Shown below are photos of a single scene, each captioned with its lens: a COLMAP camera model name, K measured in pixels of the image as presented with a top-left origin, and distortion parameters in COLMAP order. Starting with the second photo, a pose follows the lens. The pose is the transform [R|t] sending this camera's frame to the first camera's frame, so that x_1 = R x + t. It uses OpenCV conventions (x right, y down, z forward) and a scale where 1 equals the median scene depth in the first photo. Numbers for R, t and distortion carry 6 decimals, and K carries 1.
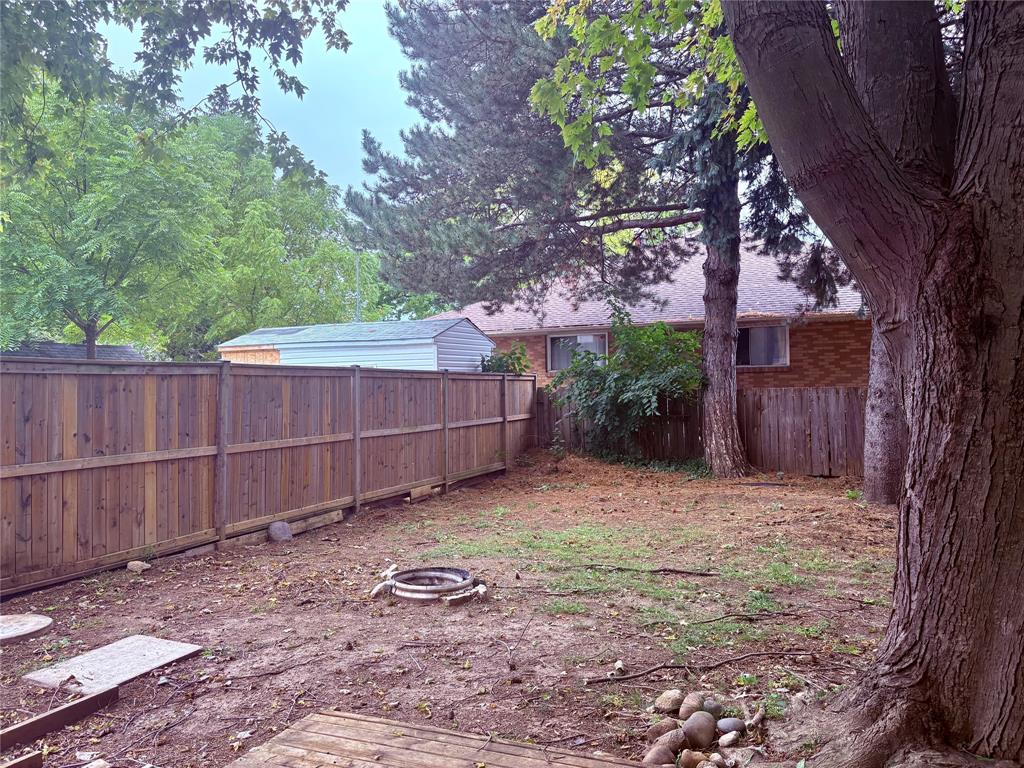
lens RADIAL K [[784.6, 0, 513.4], [0, 784.6, 362.1], [0, 0, 1]] dist [0.069546, -0.082374]
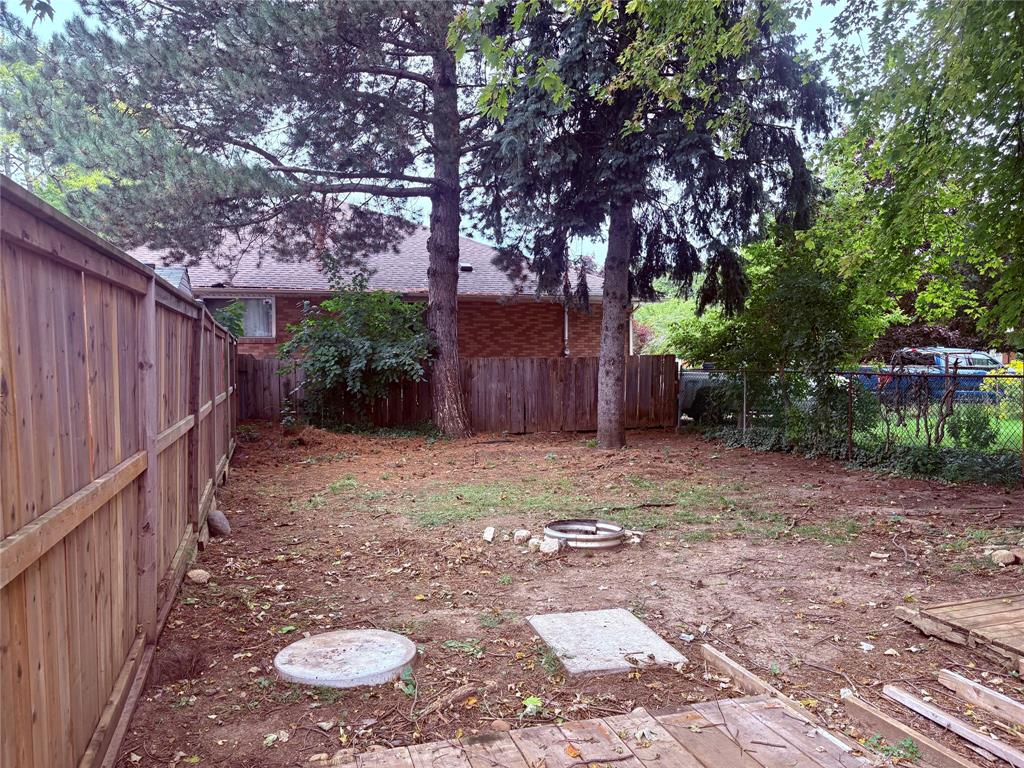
lens RADIAL K [[784.6, 0, 512.0], [0, 784.6, 384.0], [0, 0, 1]] dist [0.074240, -0.074786]
pose [[0.741940, -0.008838, 0.670408, -0.393329], [-0.028221, 0.998615, 0.044397, 0.019510], [-0.669872, -0.051859, 0.740663, 0.145684]]
